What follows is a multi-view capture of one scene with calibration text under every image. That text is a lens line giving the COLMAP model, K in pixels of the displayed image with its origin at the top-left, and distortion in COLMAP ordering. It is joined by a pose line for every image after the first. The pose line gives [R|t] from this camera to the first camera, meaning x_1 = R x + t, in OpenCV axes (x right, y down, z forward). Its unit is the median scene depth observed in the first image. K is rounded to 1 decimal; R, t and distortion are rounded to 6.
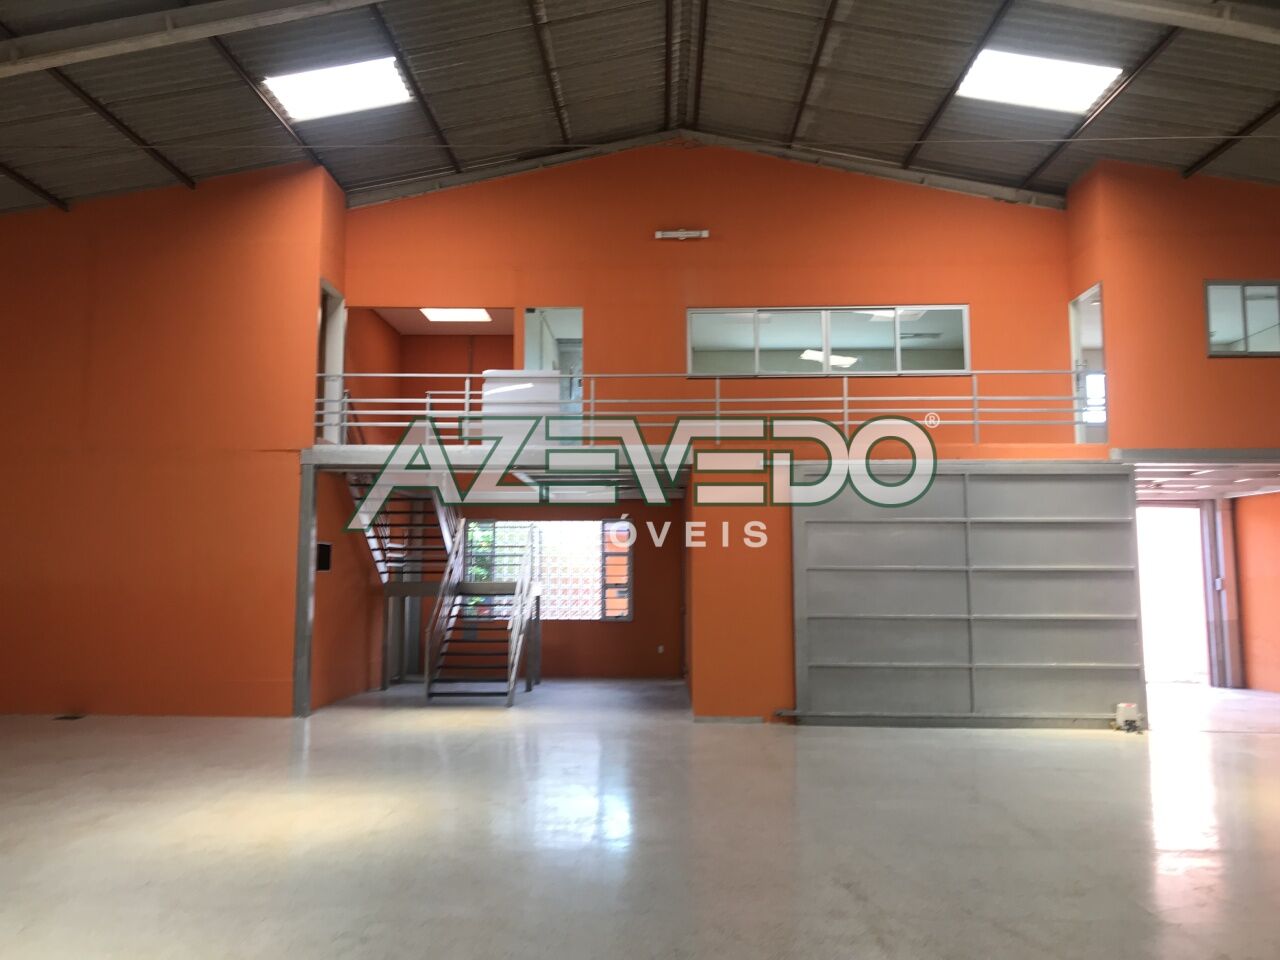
lens RADIAL K [[1050.2, 0, 641.6], [0, 1050.2, 459.3], [0, 0, 1]] dist [0.041186, -0.012211]
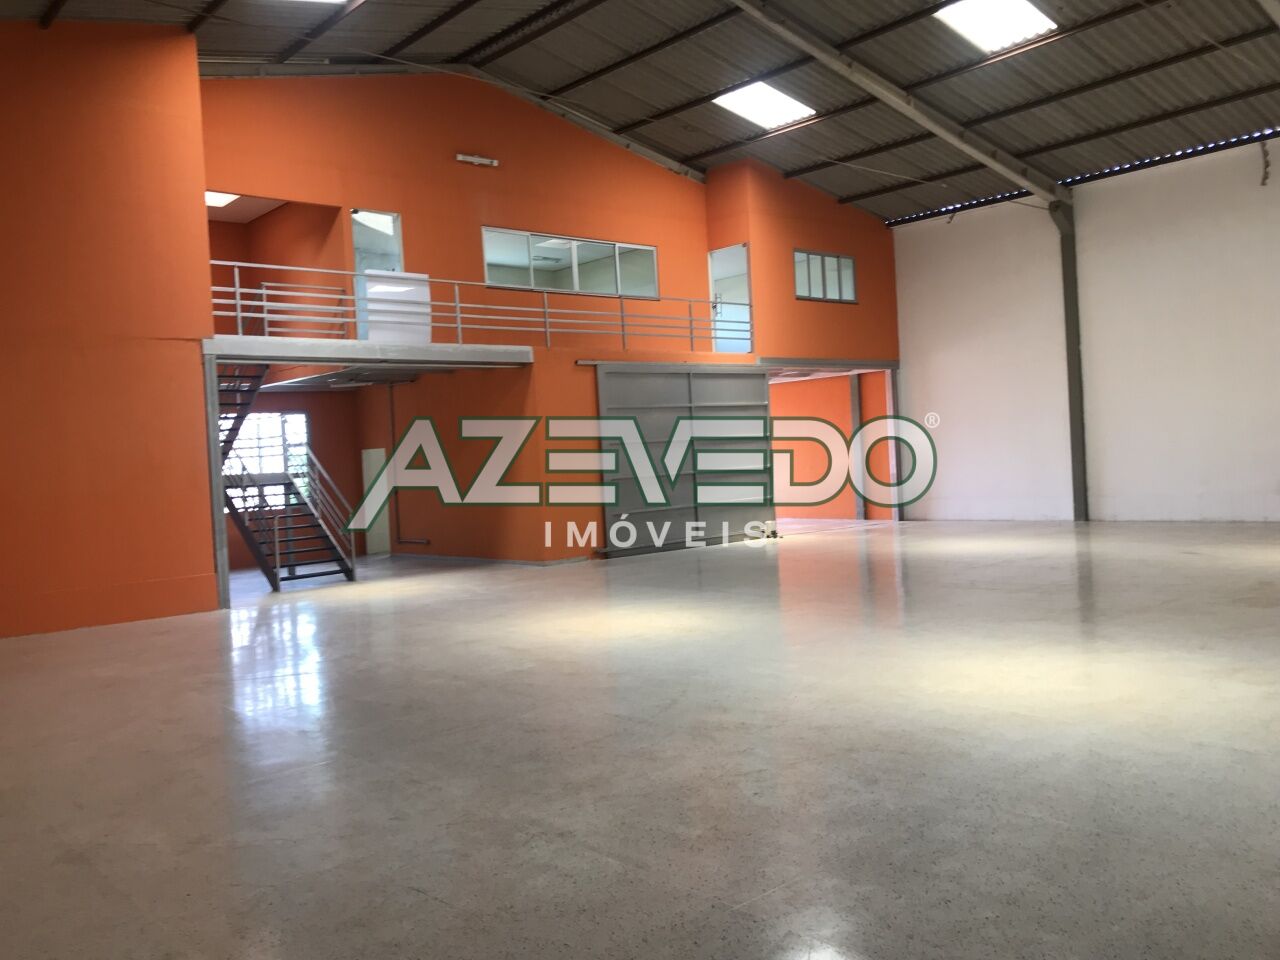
lens RADIAL K [[1045.9, 0, 644.8], [0, 1045.9, 463.0], [0, 0, 1]] dist [0.068425, -0.067715]
pose [[0.729246, -0.047460, 0.682603, -0.632149], [-0.024059, 0.995196, 0.094897, 0.002266], [-0.683828, -0.085626, 0.724602, 0.011381]]
